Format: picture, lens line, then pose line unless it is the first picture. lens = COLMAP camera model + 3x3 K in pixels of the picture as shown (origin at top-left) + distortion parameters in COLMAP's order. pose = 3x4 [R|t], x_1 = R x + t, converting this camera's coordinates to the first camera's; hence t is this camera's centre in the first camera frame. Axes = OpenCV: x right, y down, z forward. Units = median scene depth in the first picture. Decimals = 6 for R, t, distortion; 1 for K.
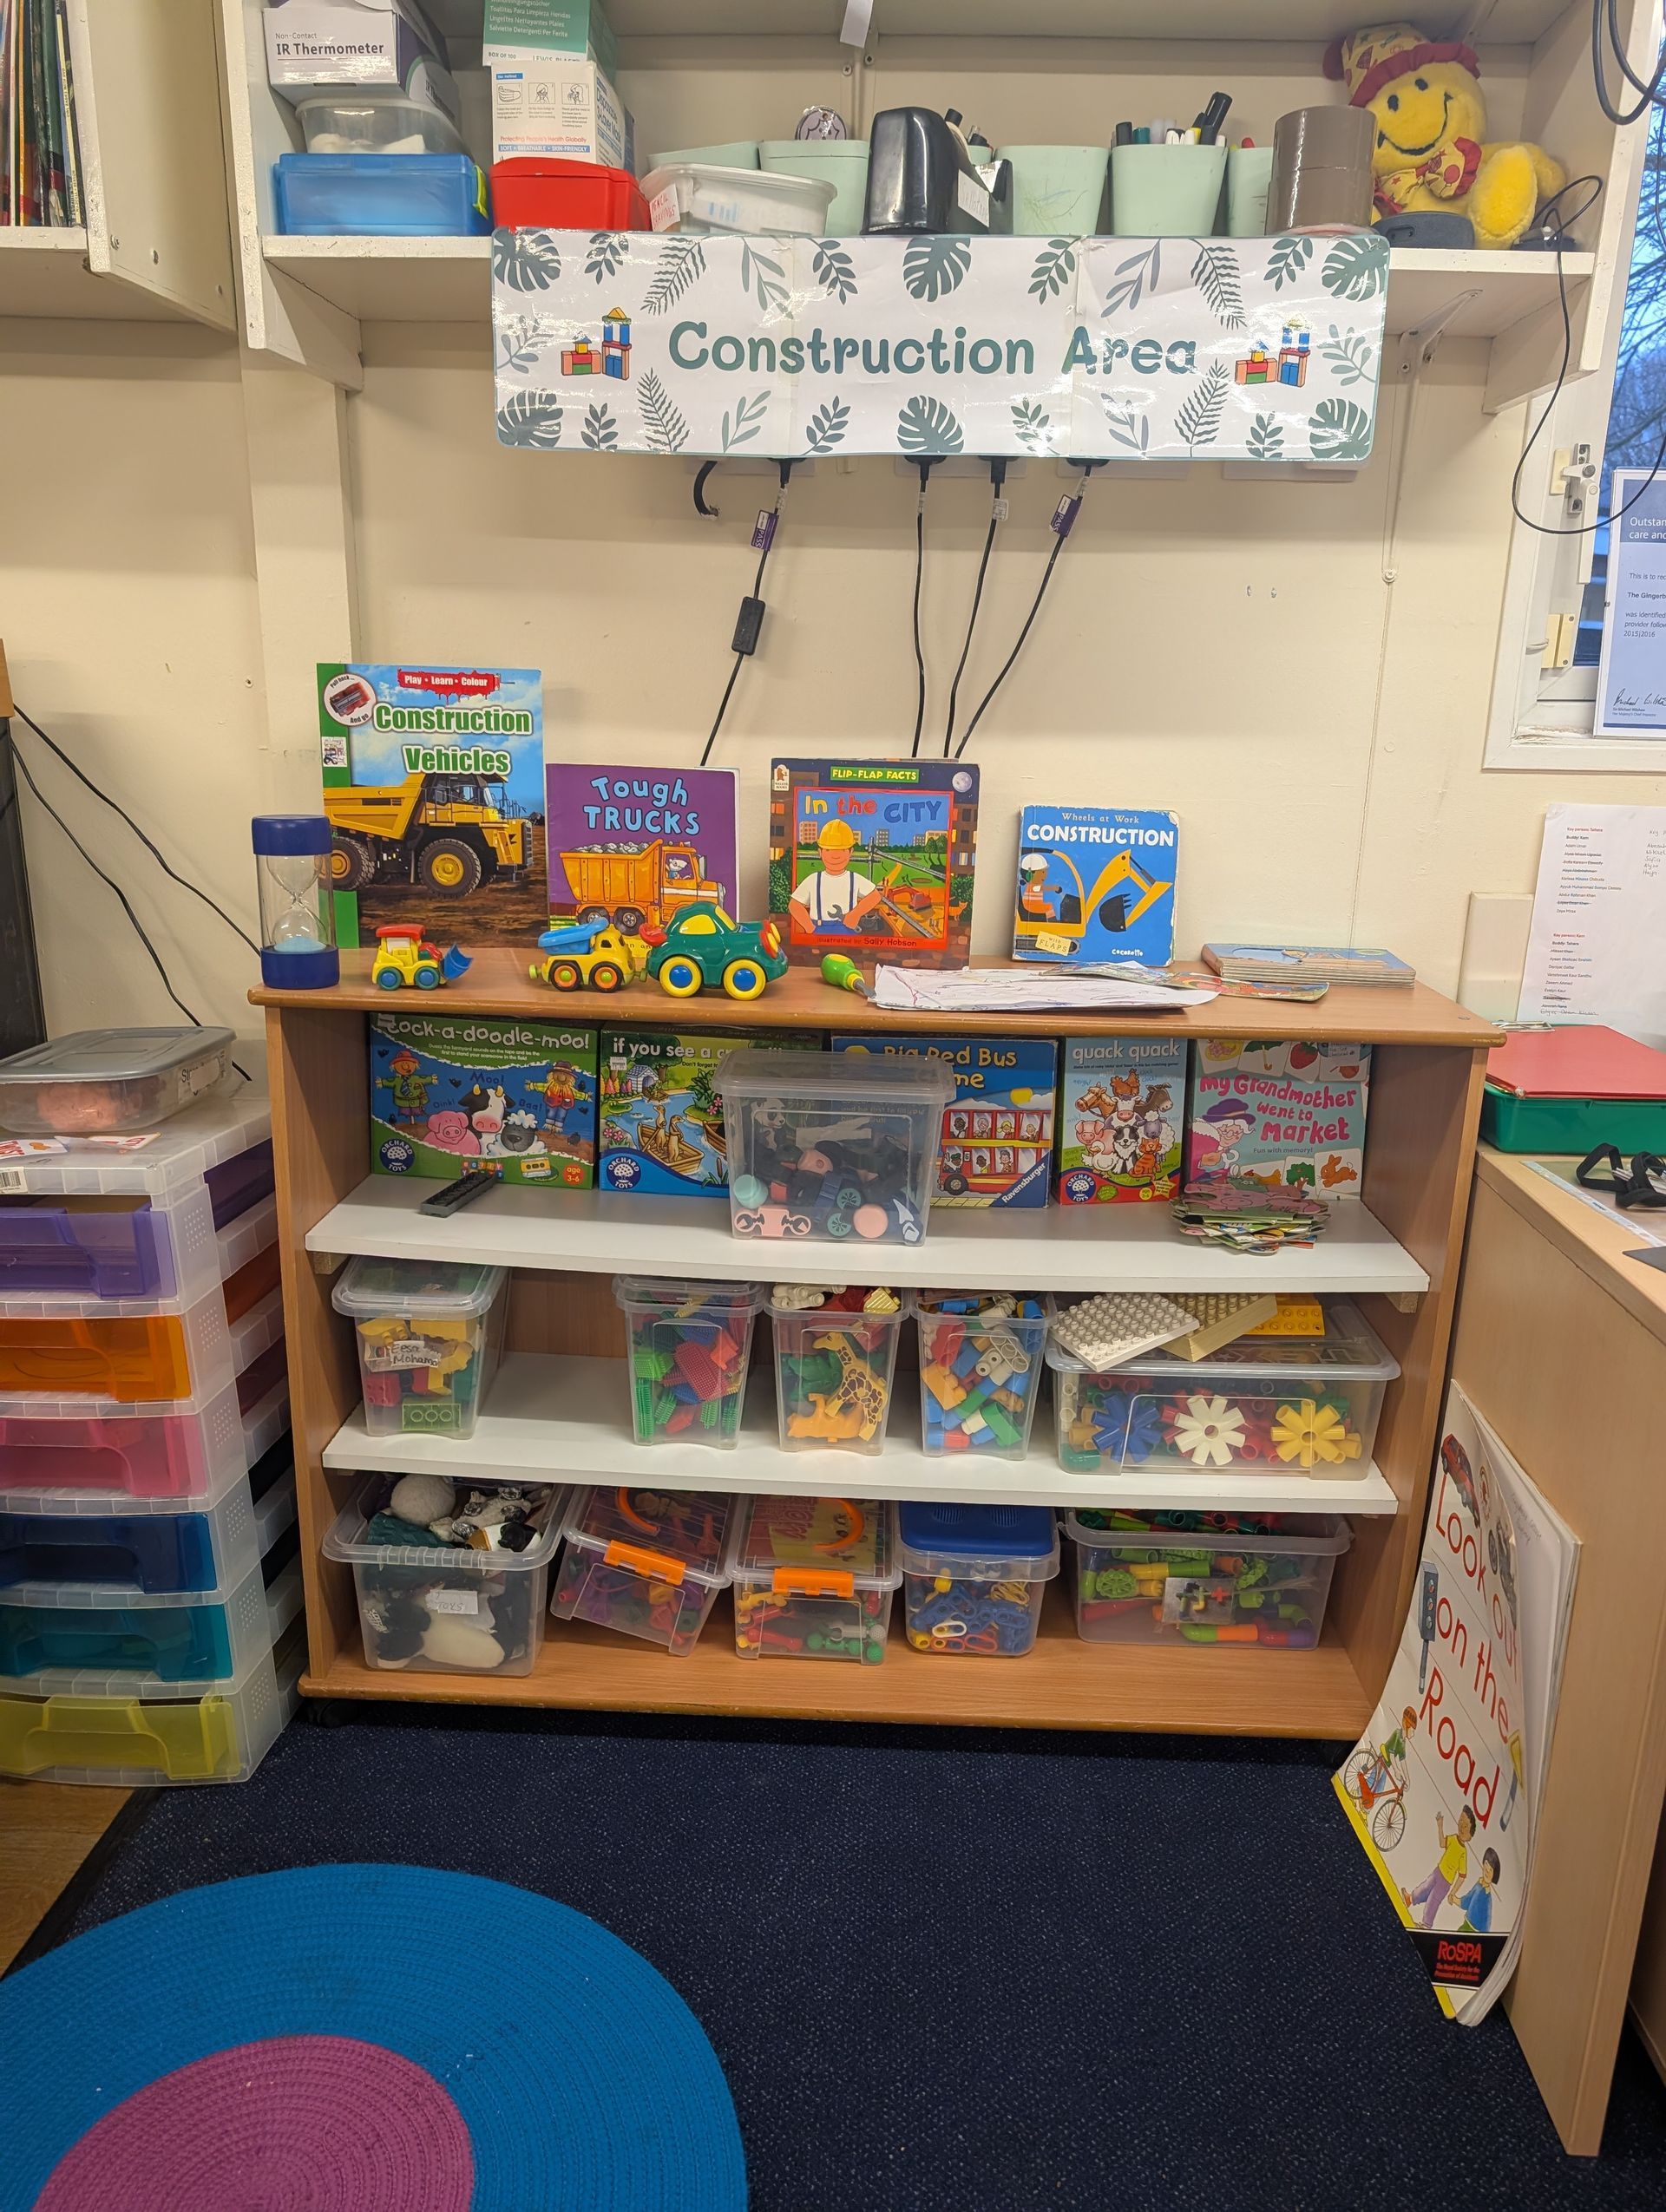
lens RADIAL K [[1596.0, 0, 856.6], [0, 1596.0, 1124.9], [0, 0, 1]] dist [0.007165, -0.000393]
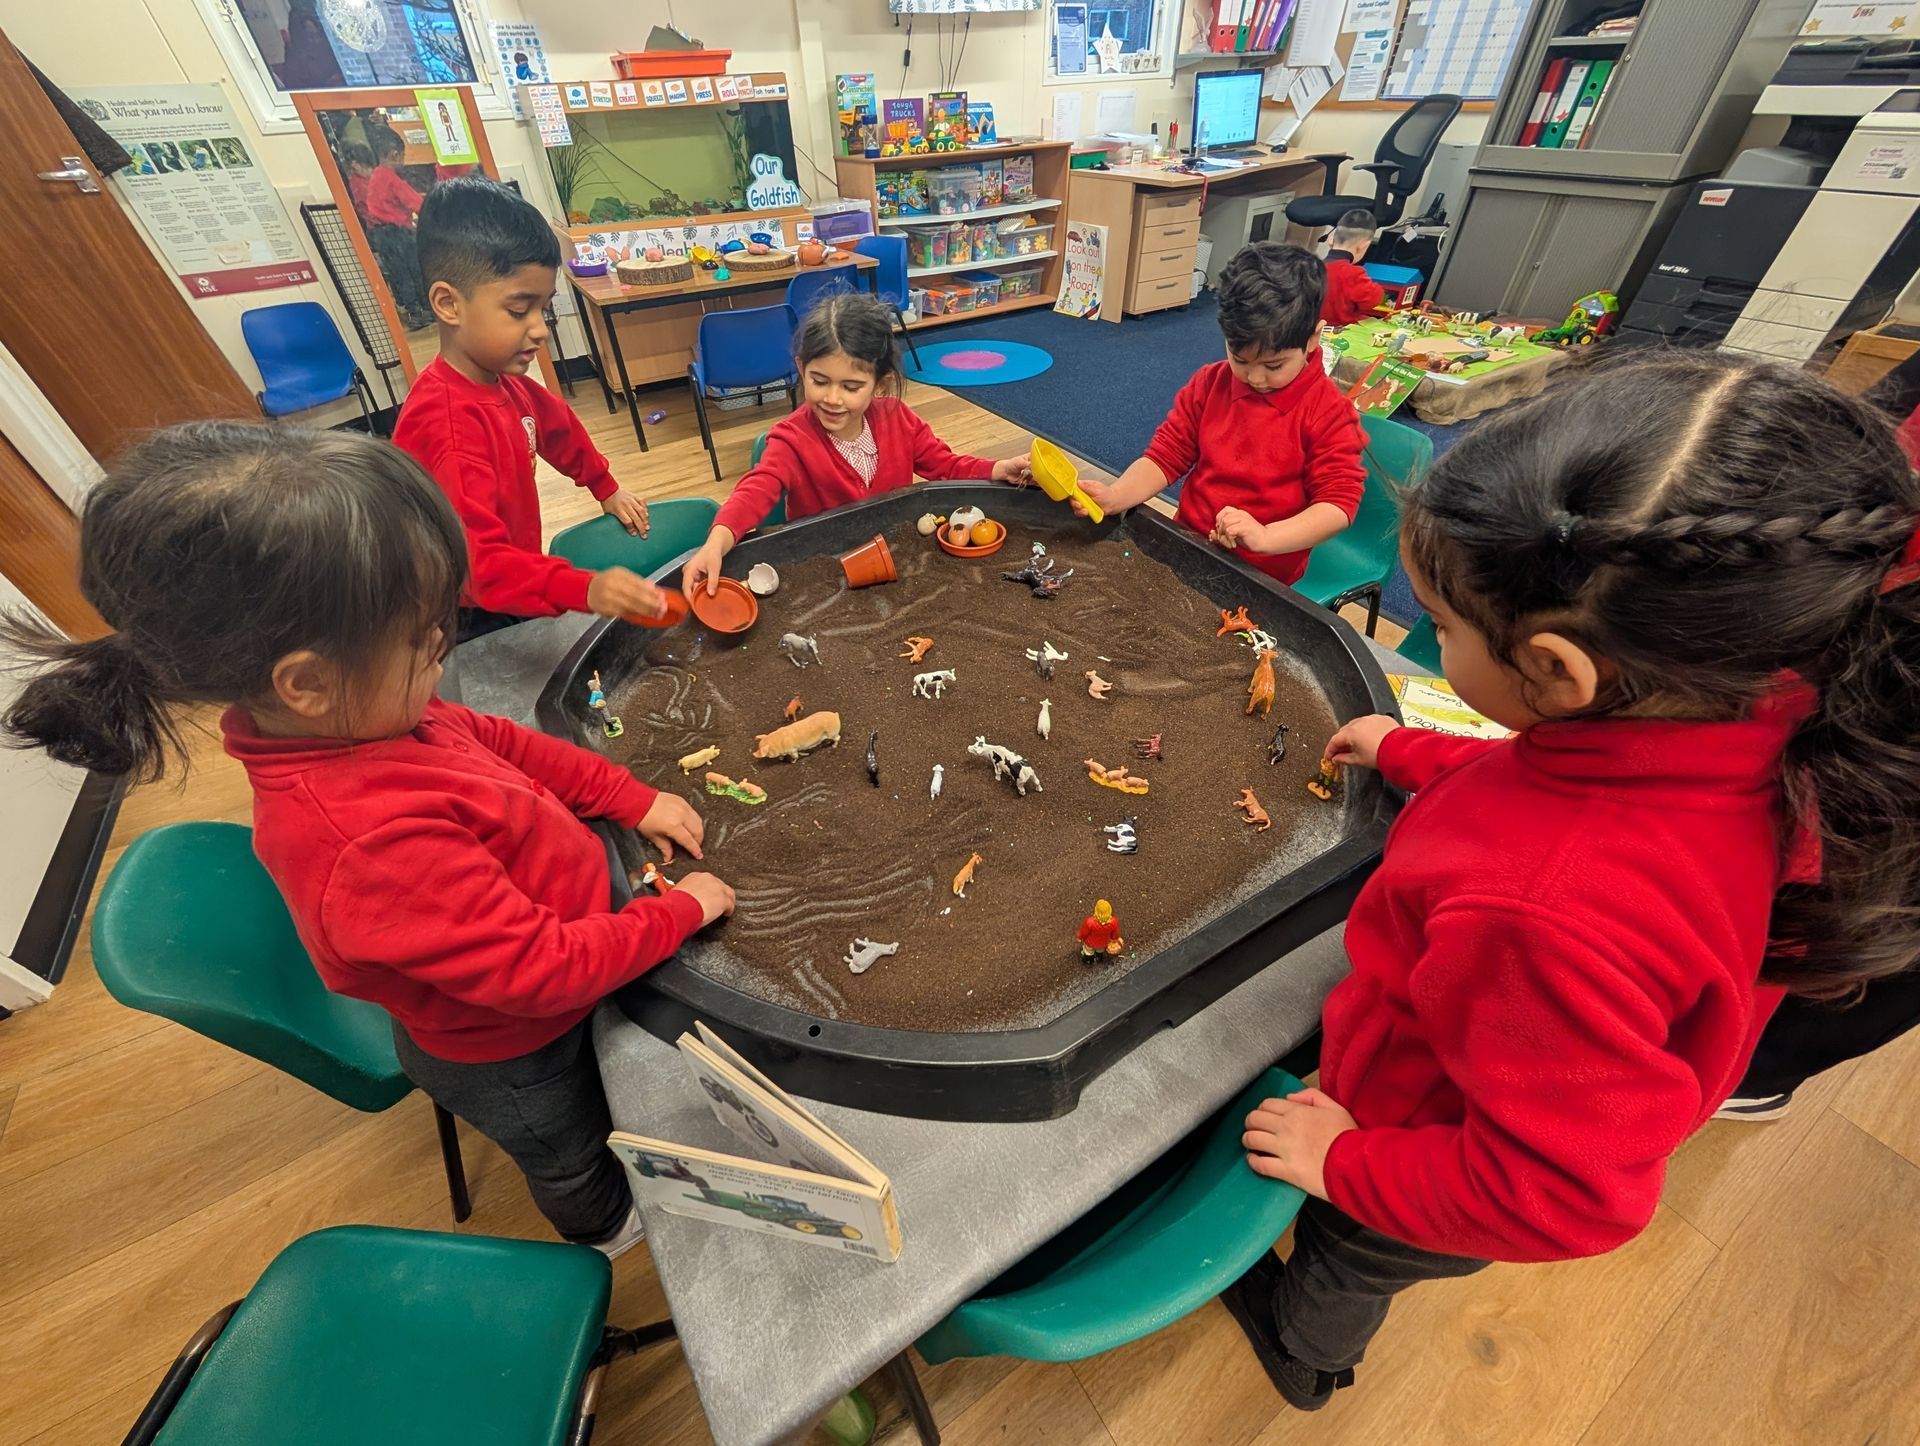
lens RADIAL K [[722.3, 0, 939.2], [0, 722.3, 681.1], [0, 0, 1]] dist [-0.008001, 0.000384]
pose [[0.836511, -0.393547, 0.381275, -1.455109], [0.201289, 0.867872, 0.454181, 0.298428], [-0.509639, -0.303180, 0.805202, -1.166489]]
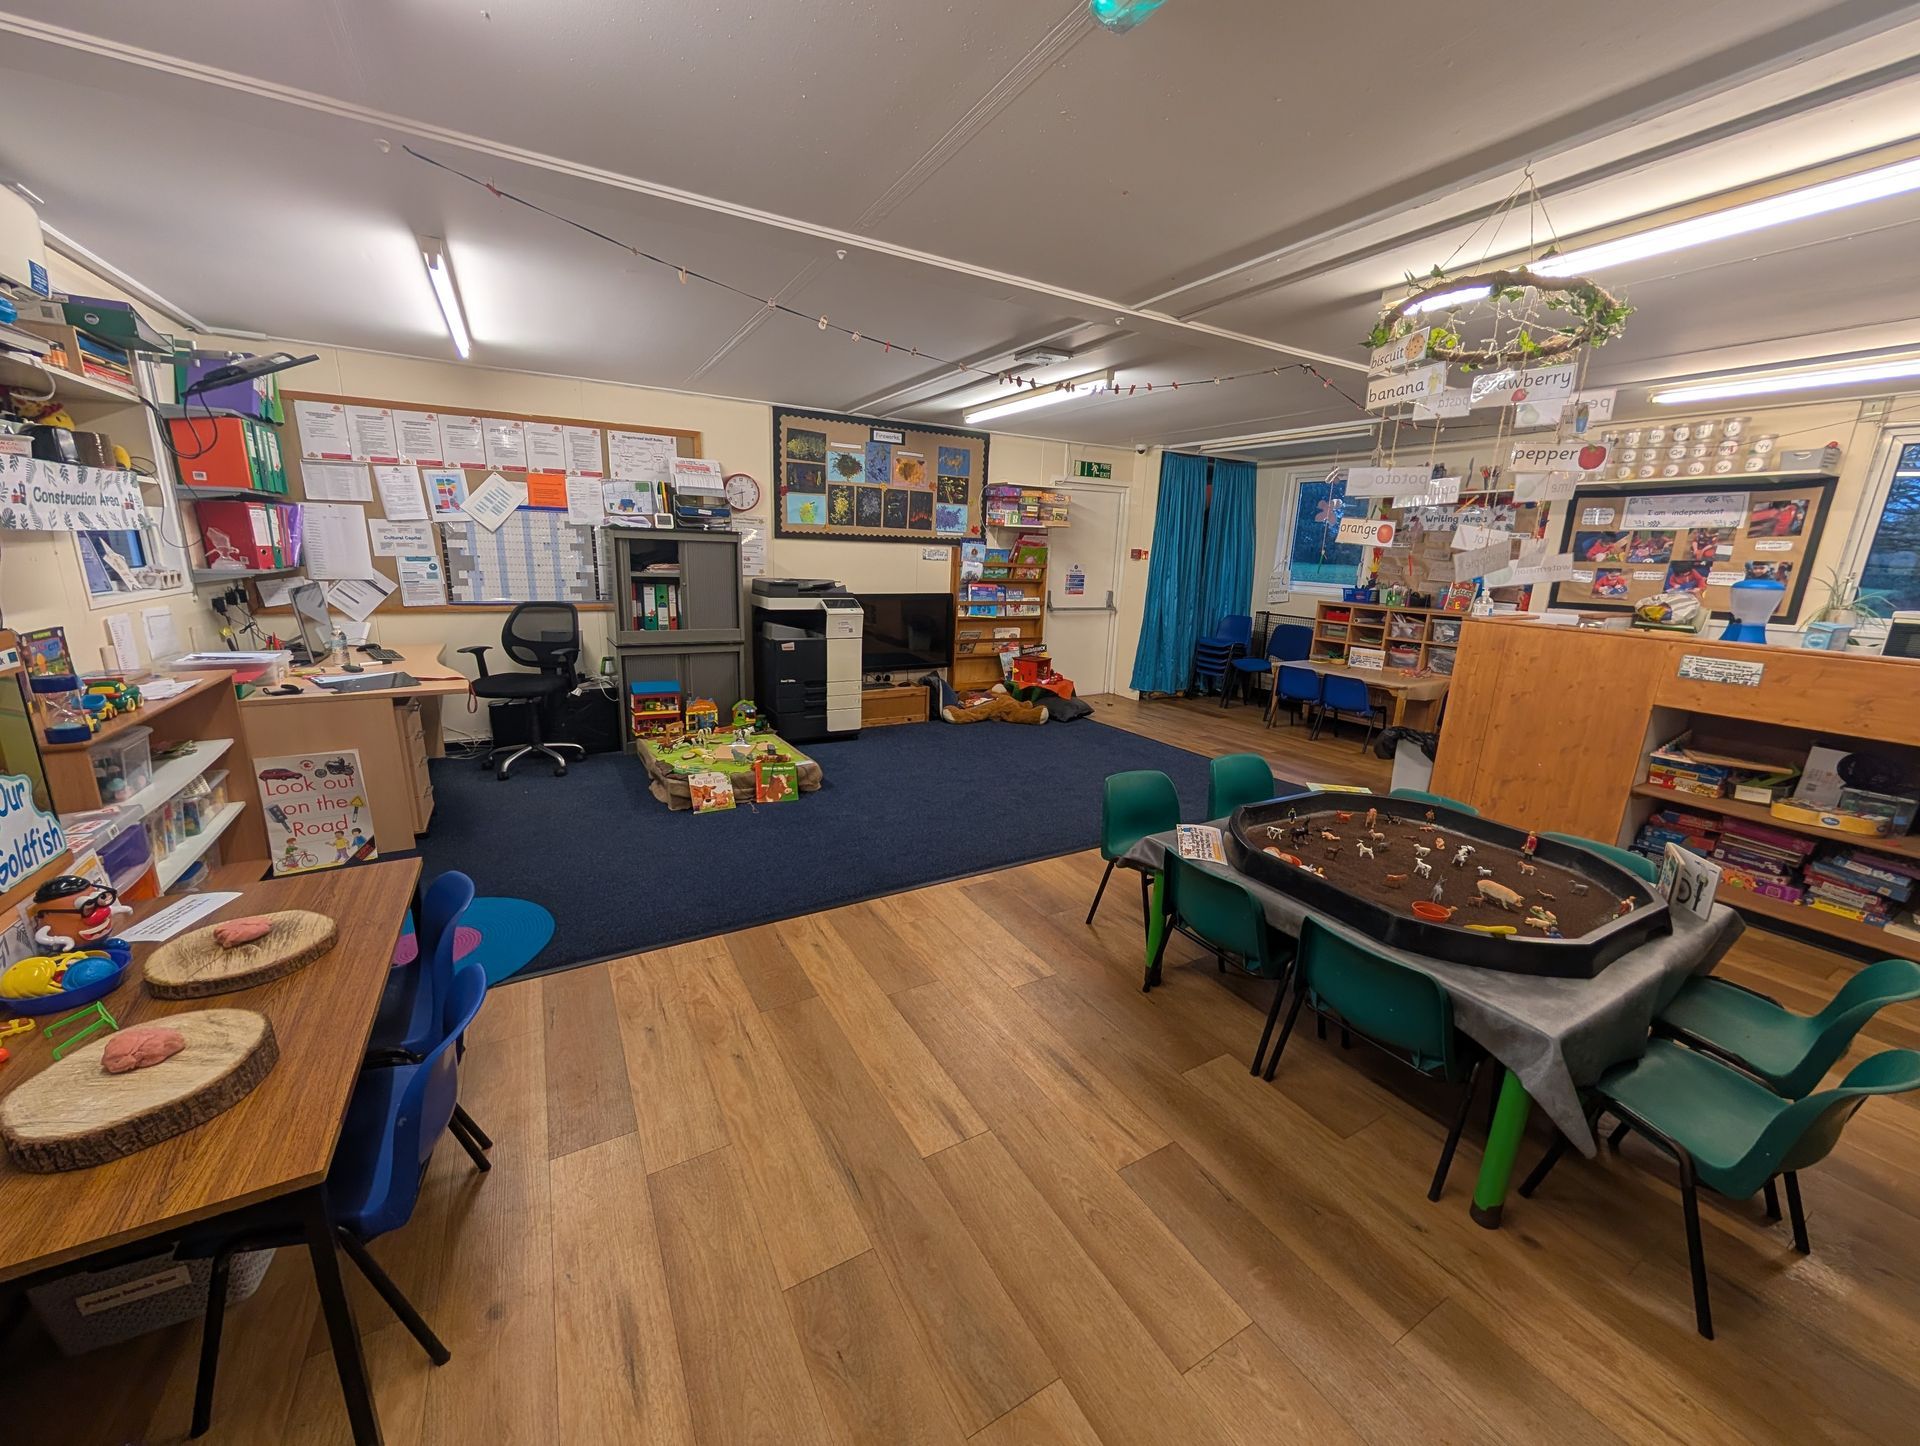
lens RADIAL K [[730.1, 0, 955.3], [0, 730.1, 721.1], [0, 0, 1]] dist [0.000783, -0.000188]
pose [[-0.538091, -0.233201, 0.809985, -1.834156], [0.186013, 0.904418, 0.383962, -0.271278], [-0.822105, 0.357274, -0.443281, 0.319360]]
